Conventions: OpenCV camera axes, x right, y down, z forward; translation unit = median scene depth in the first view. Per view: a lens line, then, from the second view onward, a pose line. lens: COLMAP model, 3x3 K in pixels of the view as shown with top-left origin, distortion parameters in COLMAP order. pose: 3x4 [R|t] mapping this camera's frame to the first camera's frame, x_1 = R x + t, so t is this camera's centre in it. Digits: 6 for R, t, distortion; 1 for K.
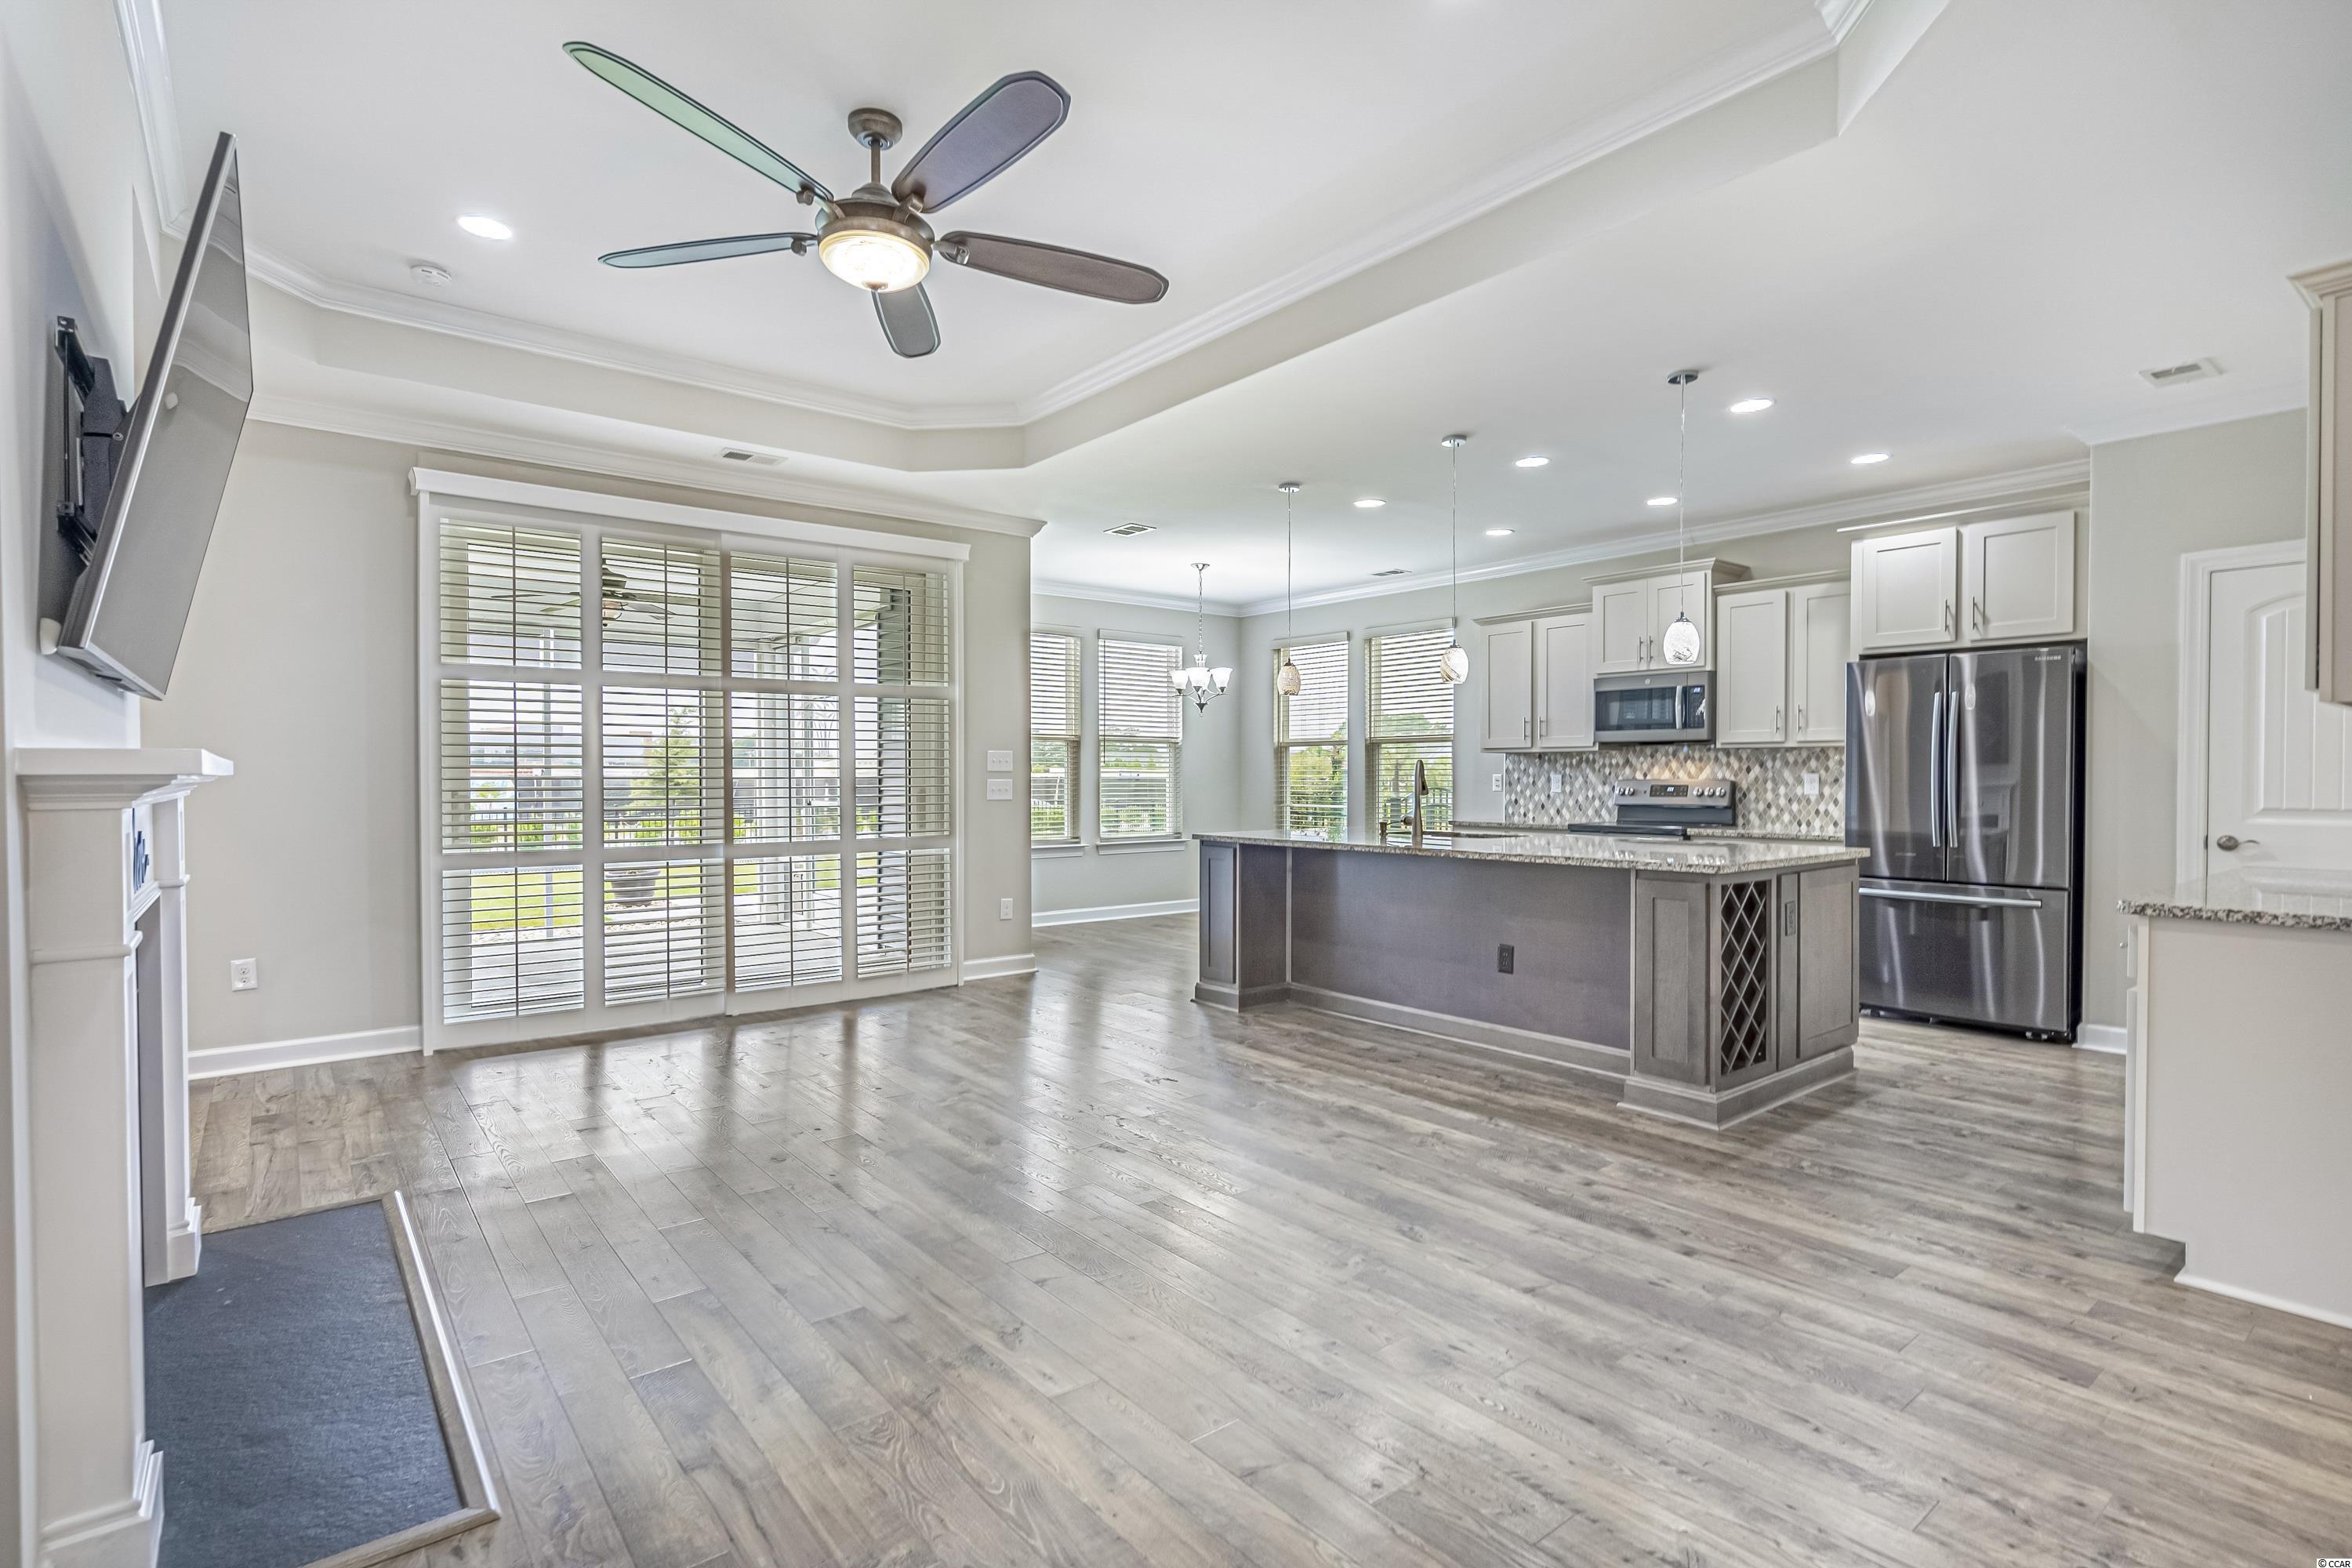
lens RADIAL K [[1130.1, 0, 1180.1], [0, 1130.1, 788.1], [0, 0, 1]] dist [-0.002864, 0.000254]
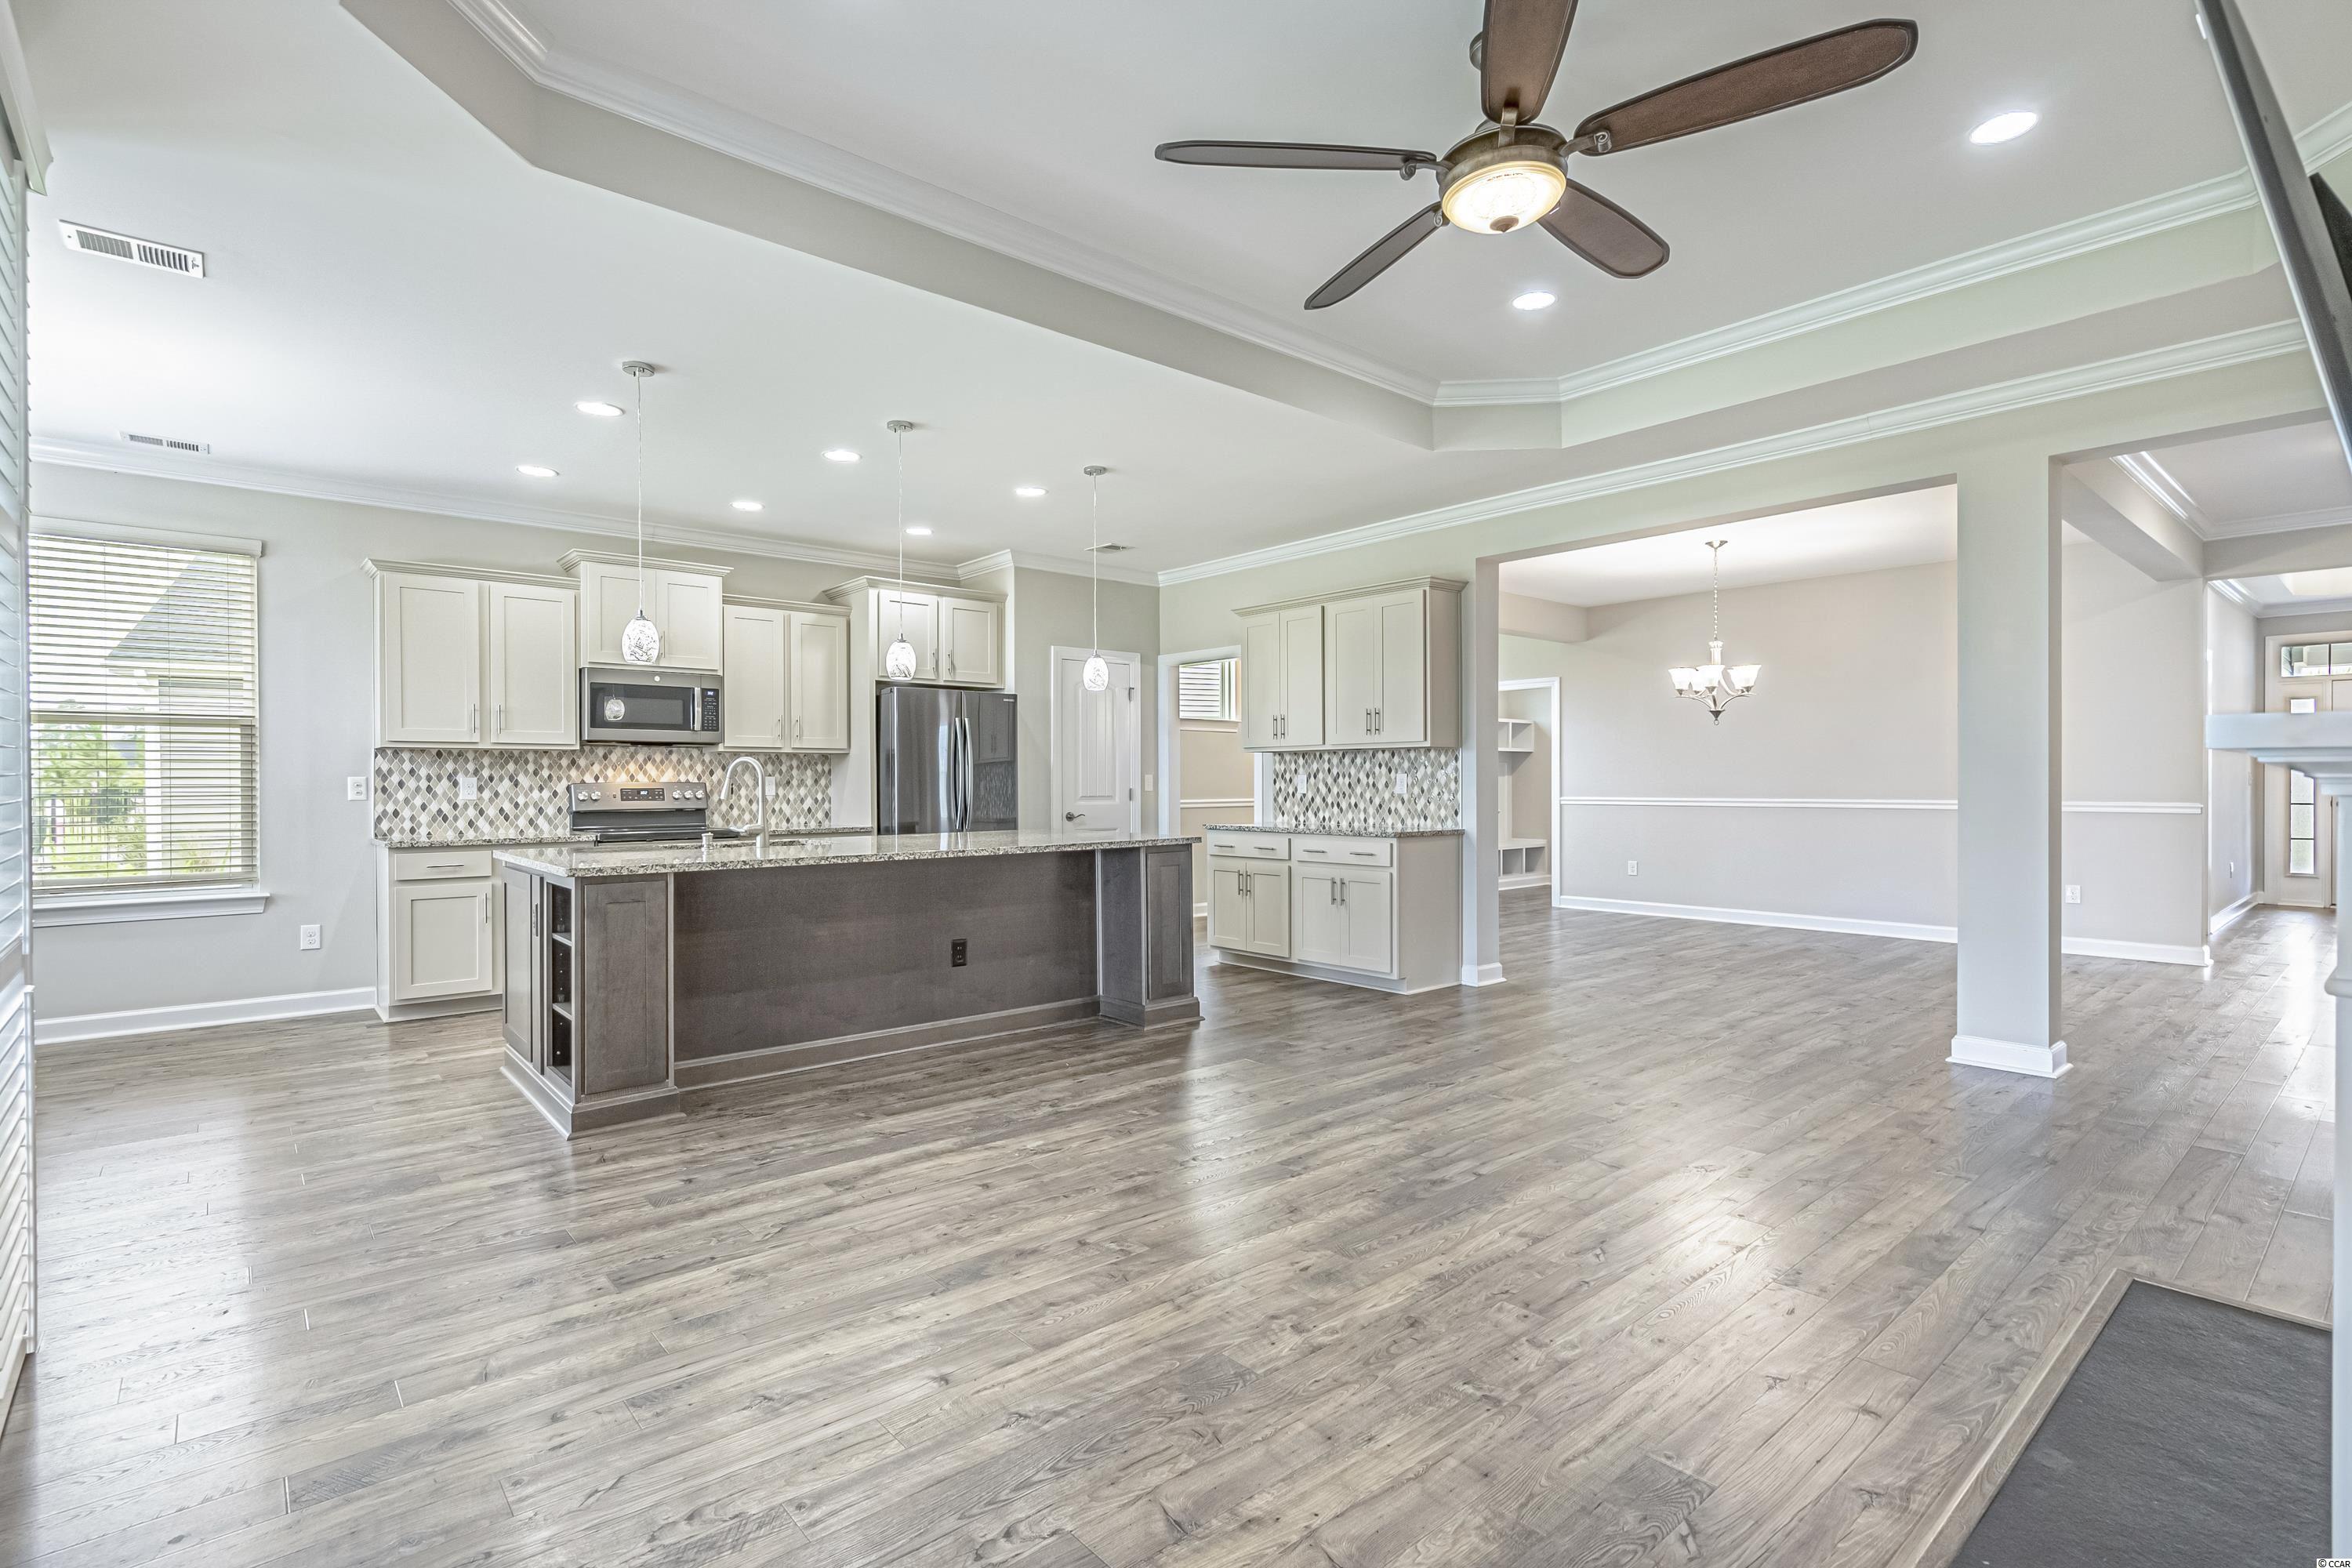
lens RADIAL K [[1112.4, 0, 1179.3], [0, 1112.4, 788.2], [0, 0, 1]] dist [-0.002558, 0.001438]
pose [[-0.035564, -0.005519, 0.999352, -0.653097], [0.014420, 0.999878, 0.006036, -0.002543], [-0.999263, 0.014625, -0.035480, 0.737005]]
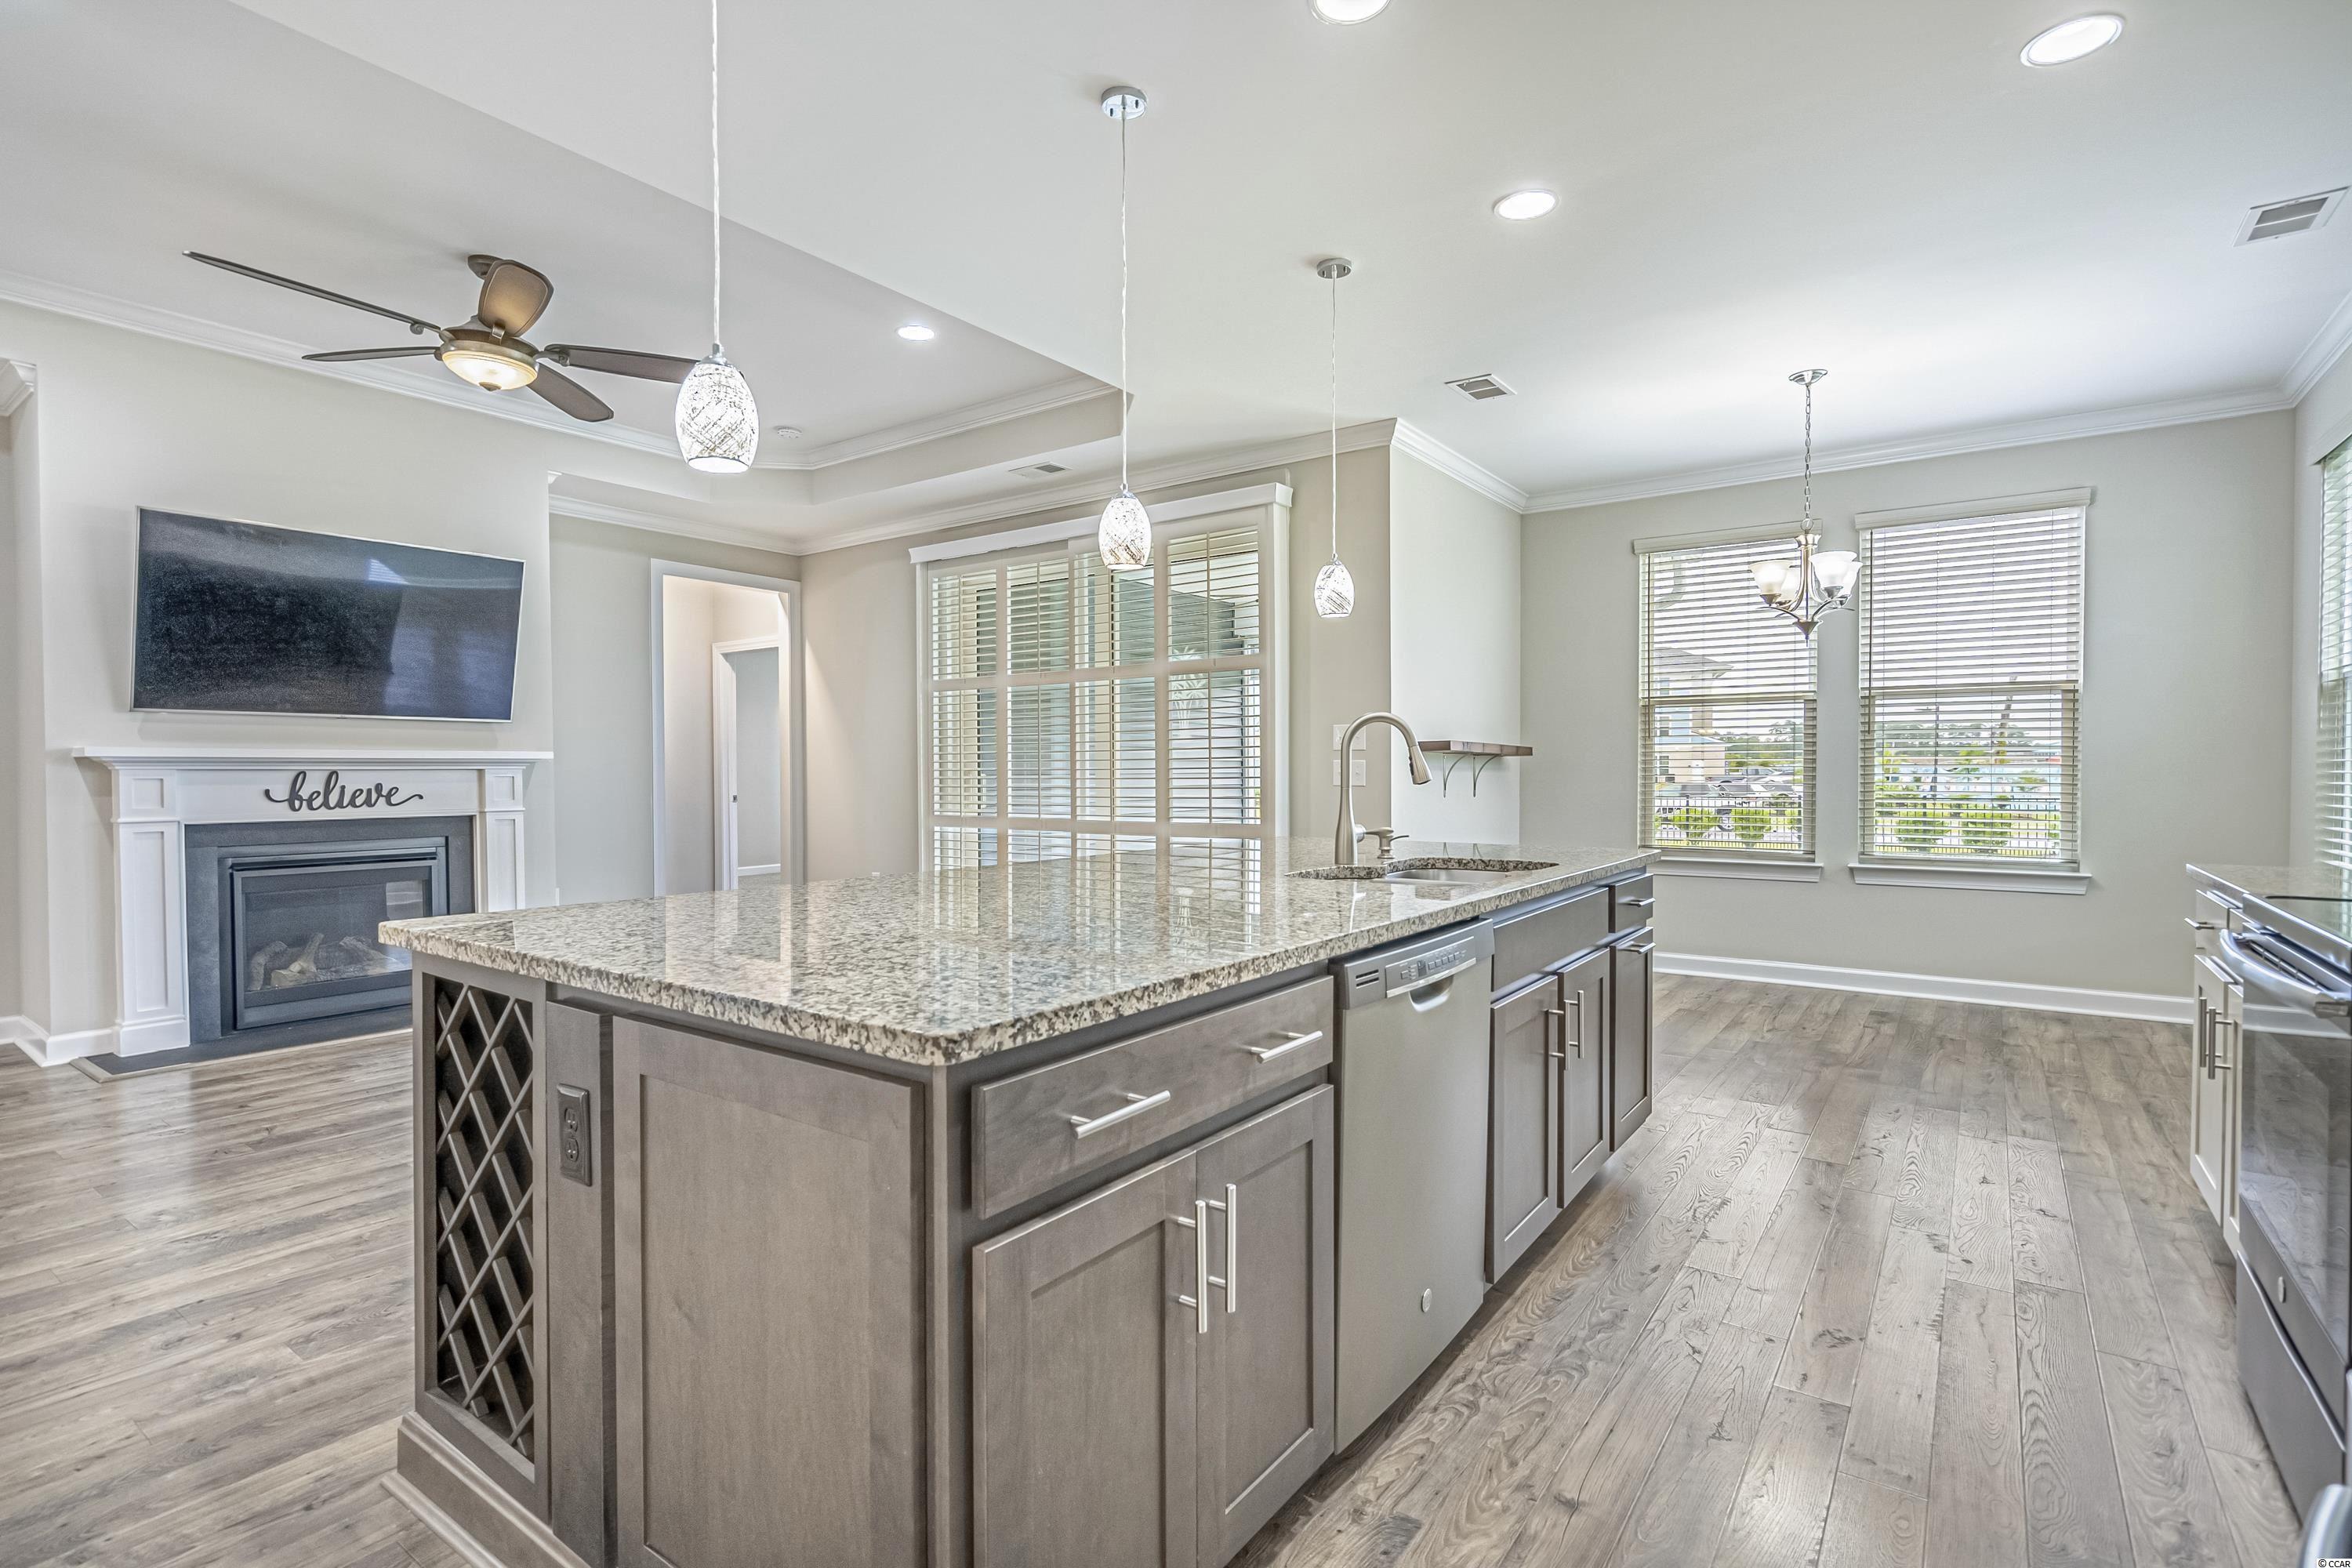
lens RADIAL K [[1112.4, 0, 1179.3], [0, 1112.4, 788.2], [0, 0, 1]] dist [-0.002558, 0.001438]
pose [[0.263136, 0.016308, -0.964621, 0.690917], [-0.006930, 0.999863, 0.015013, 0.001614], [0.964734, 0.002735, 0.263213, 0.818657]]
